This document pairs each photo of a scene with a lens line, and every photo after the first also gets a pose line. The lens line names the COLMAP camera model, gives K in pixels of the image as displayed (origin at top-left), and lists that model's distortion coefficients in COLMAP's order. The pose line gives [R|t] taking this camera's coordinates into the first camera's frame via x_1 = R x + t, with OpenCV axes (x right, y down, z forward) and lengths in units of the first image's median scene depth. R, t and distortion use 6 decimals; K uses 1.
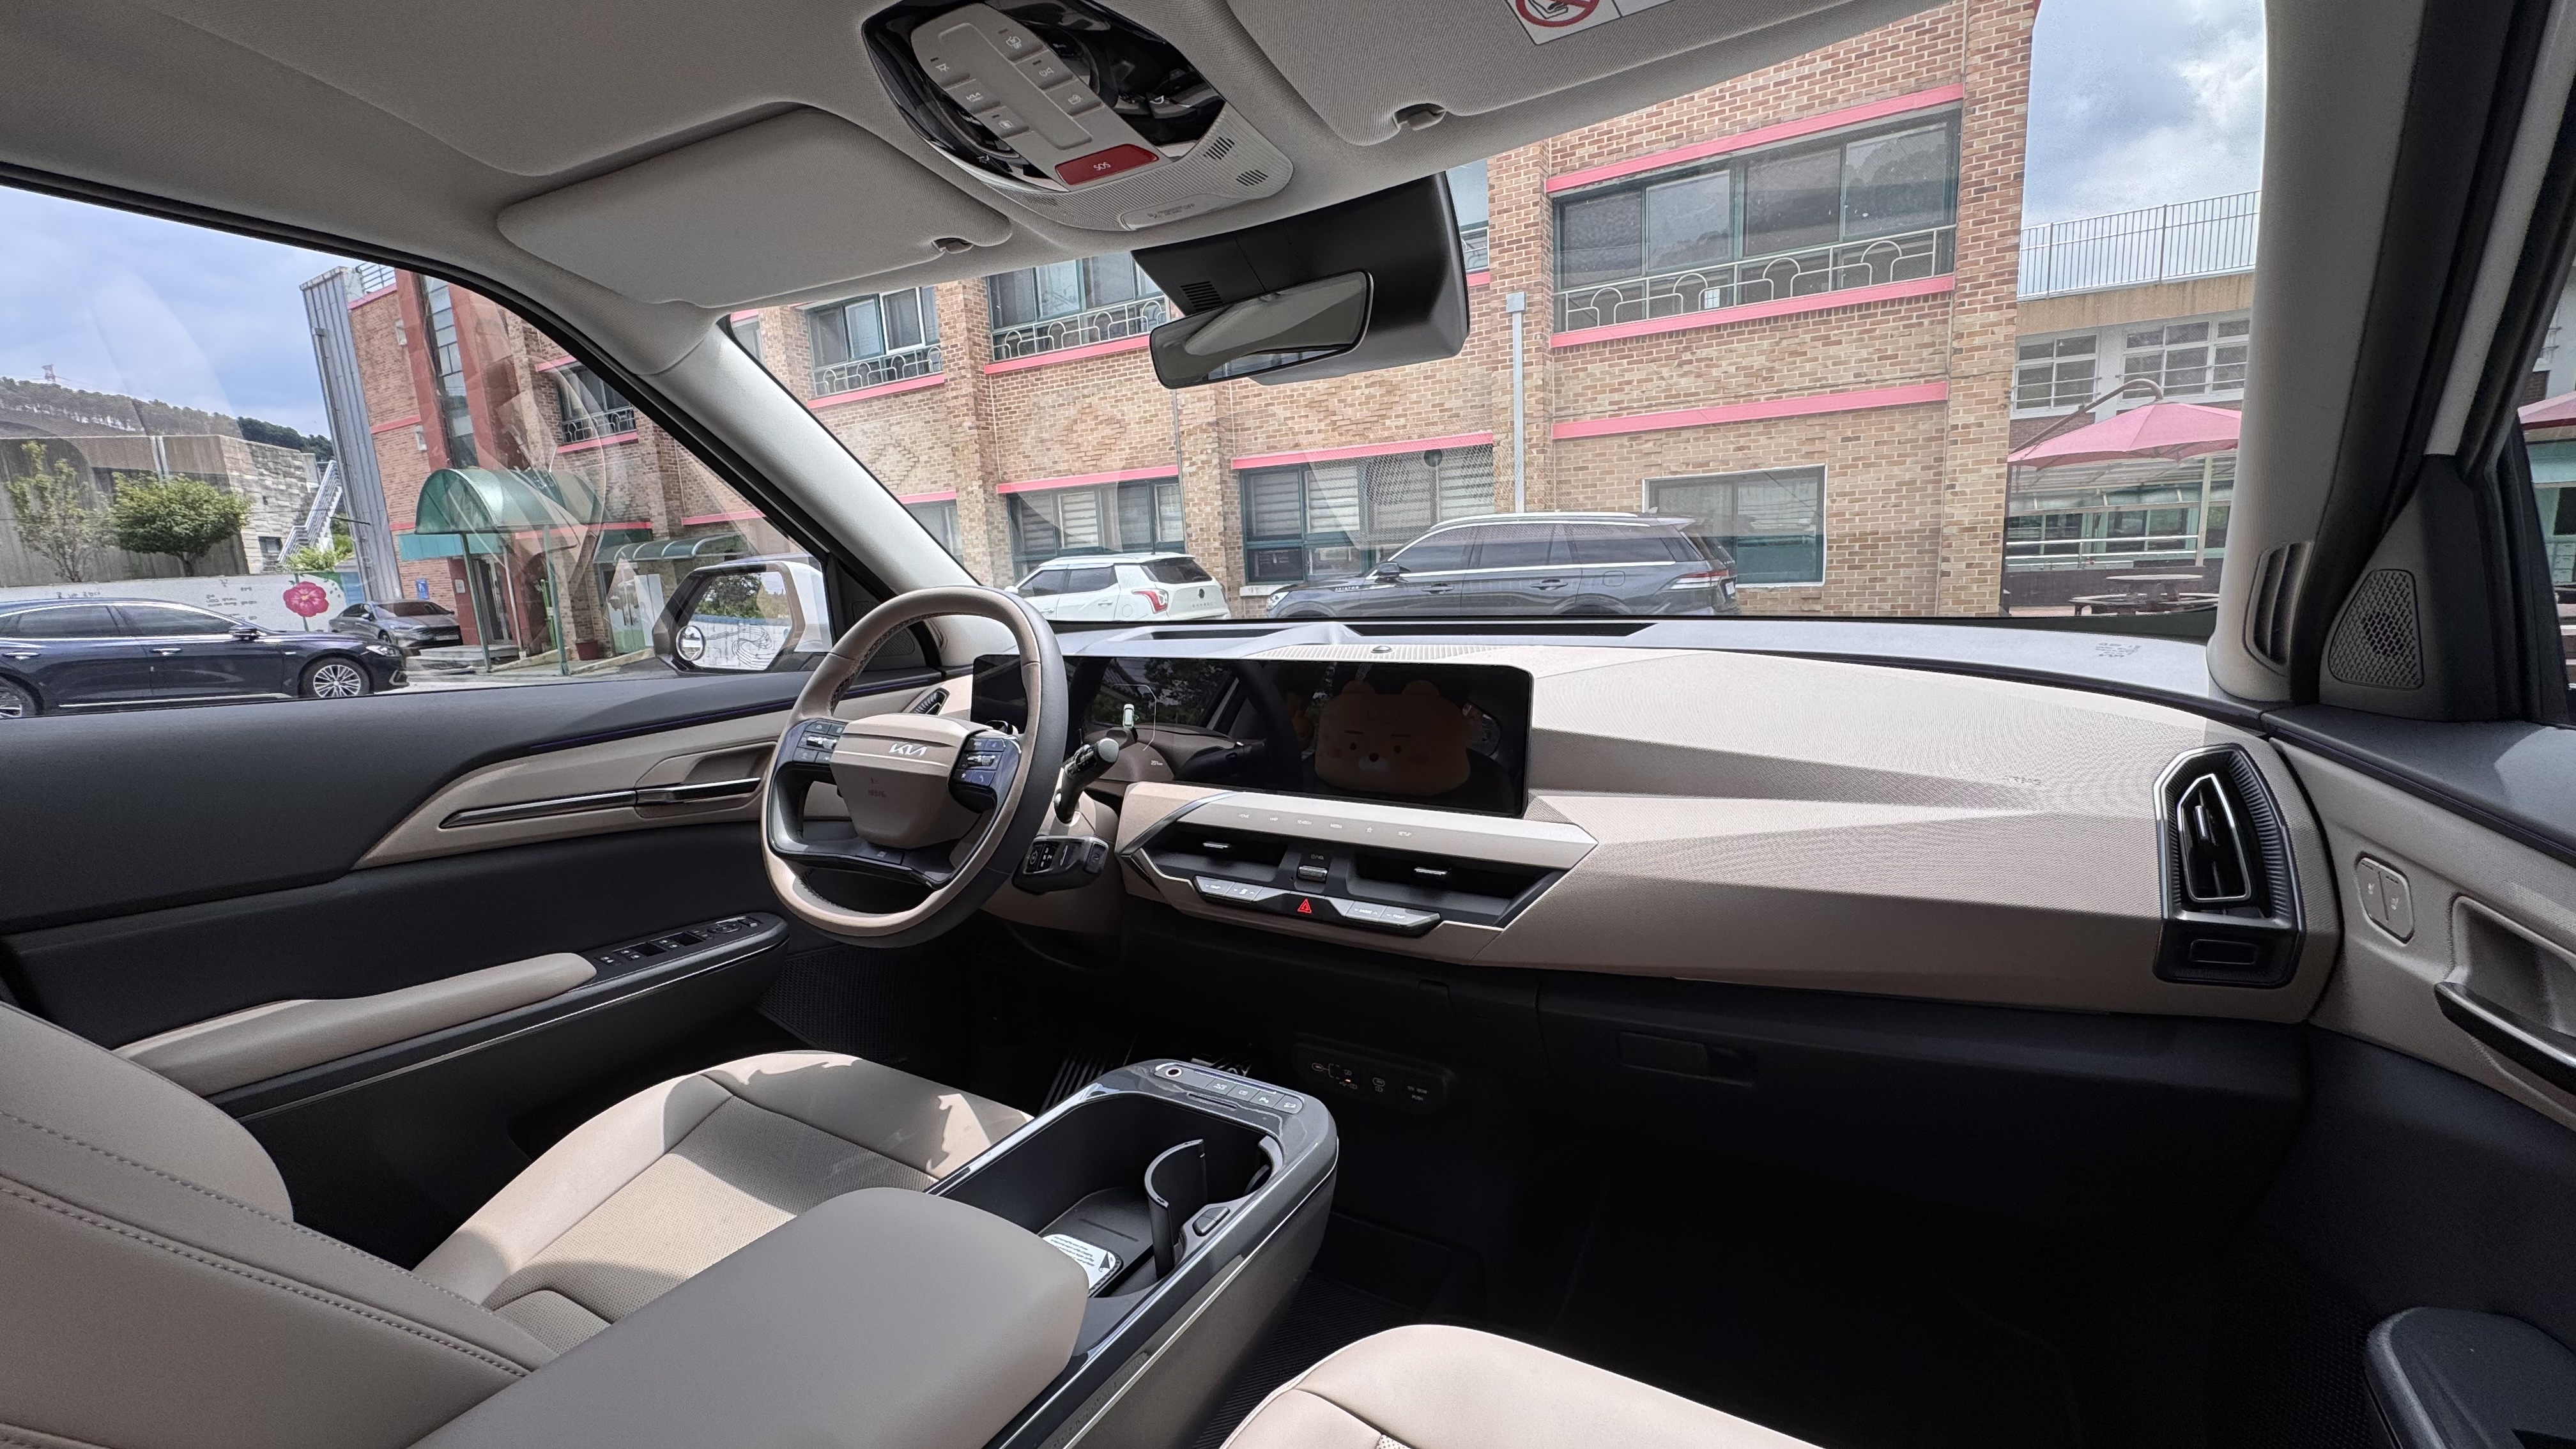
lens RADIAL K [[1025.0, 0, 1287.7], [0, 1025.0, 717.0], [0, 0, 1]] dist [-0.002610, 0.000168]
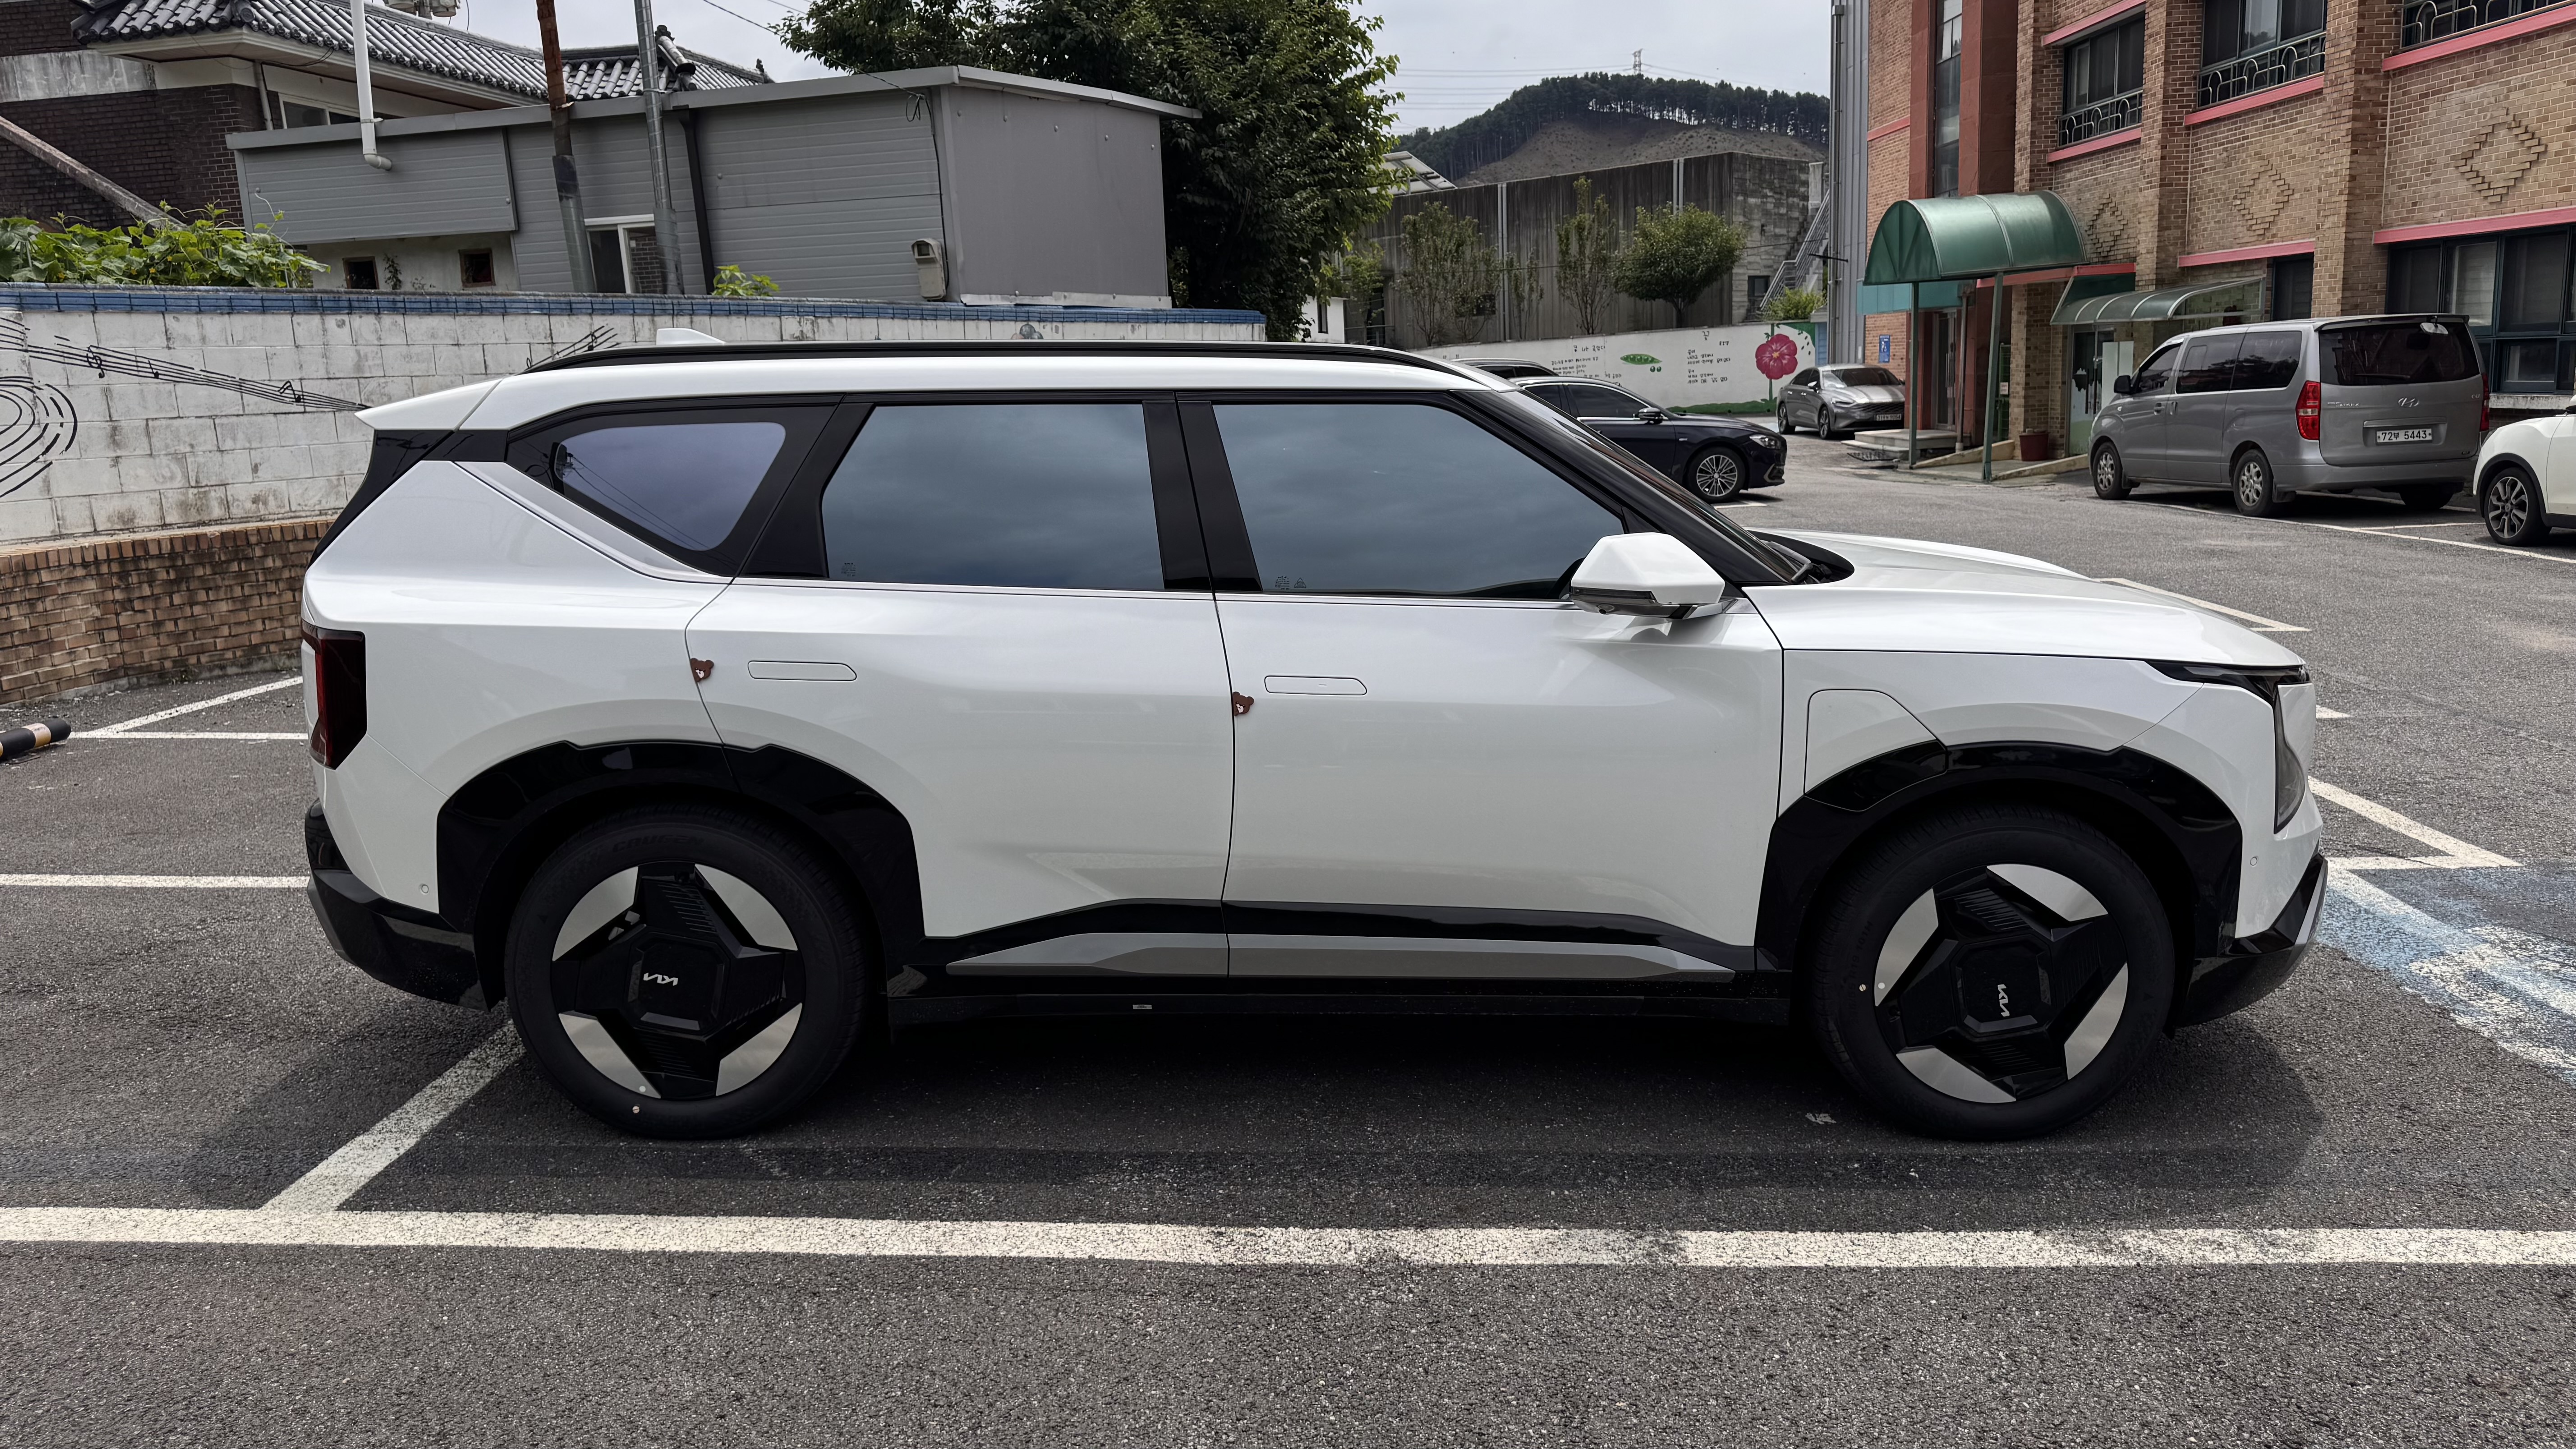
lens RADIAL K [[1841.9, 0, 1290.1], [0, 1841.9, 724.4], [0, 0, 1]] dist [-0.000996, -0.000078]
pose [[0.504157, 0.189461, -0.842573, 0.321043], [-0.115140, 0.981675, 0.151845, -0.022567], [0.855902, 0.020460, 0.516733, -0.173743]]
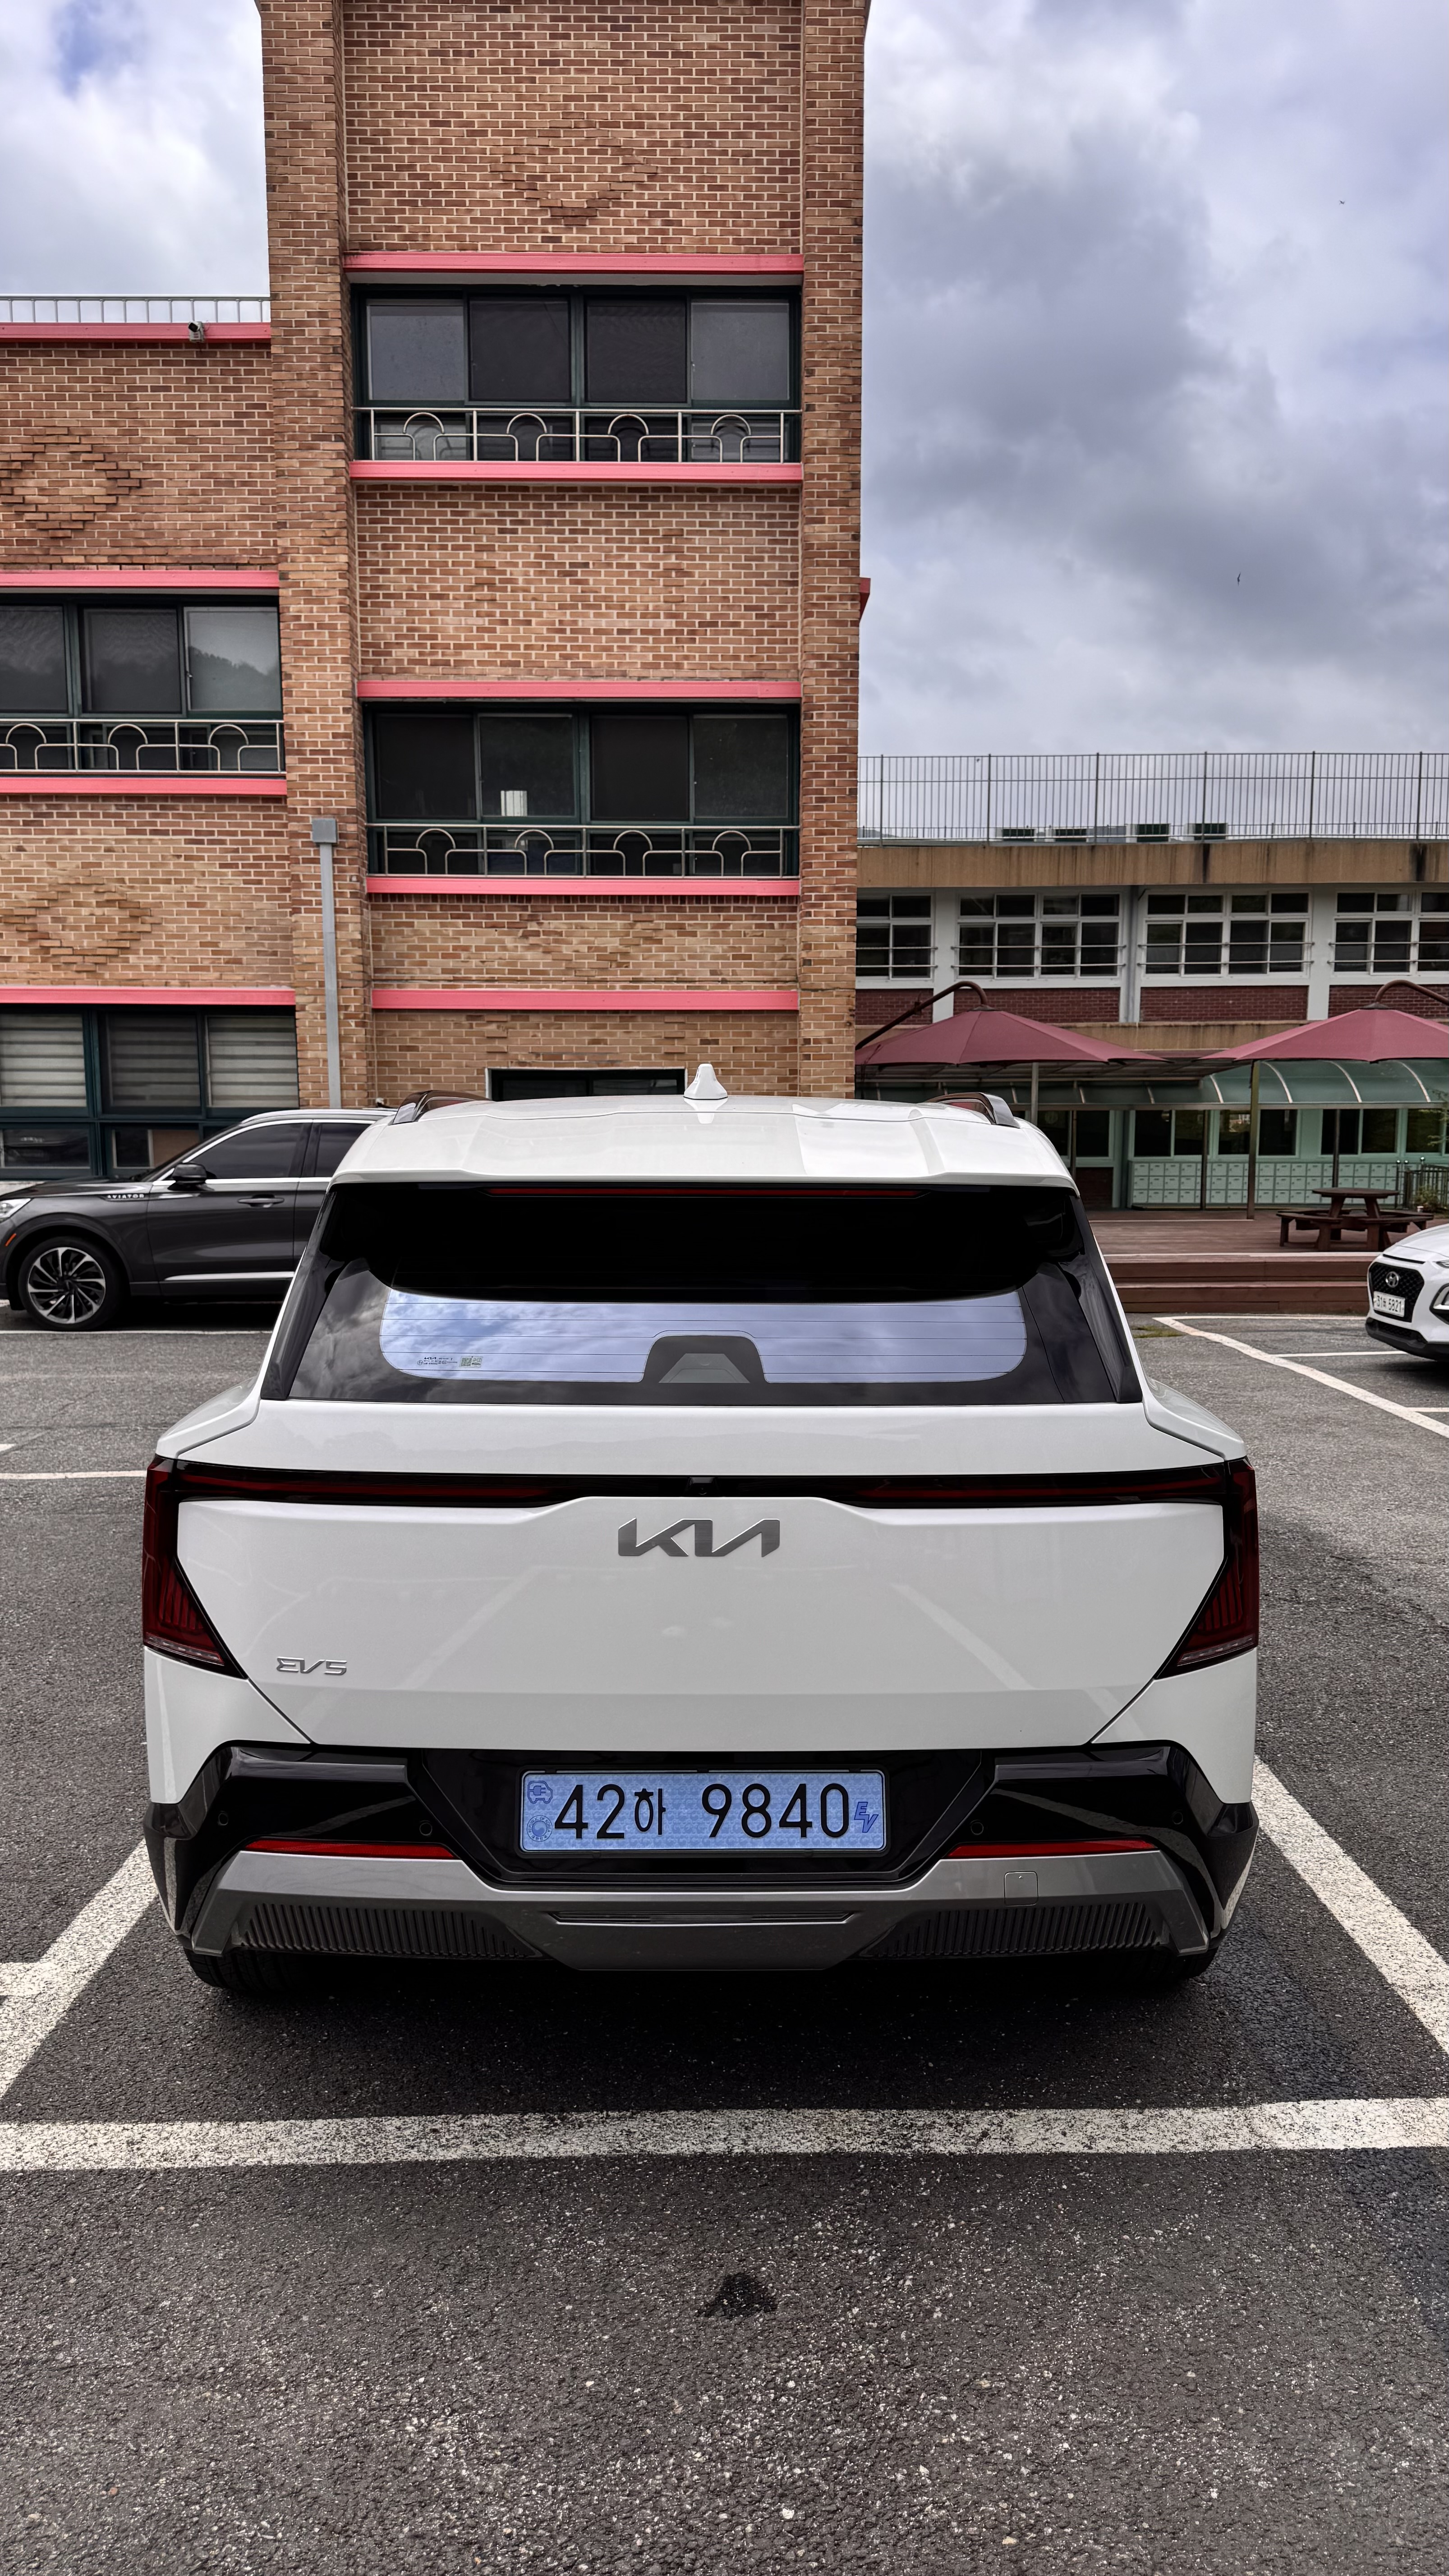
lens RADIAL K [[1841.9, 0, 728.7], [0, 1841.9, 1289.9], [0, 0, 1]] dist [-0.000996, -0.000078]
pose [[0.855571, -0.008254, 0.517620, -0.237436], [0.036943, 0.998297, -0.045144, 0.016526], [-0.516366, 0.057747, 0.854419, -0.326927]]
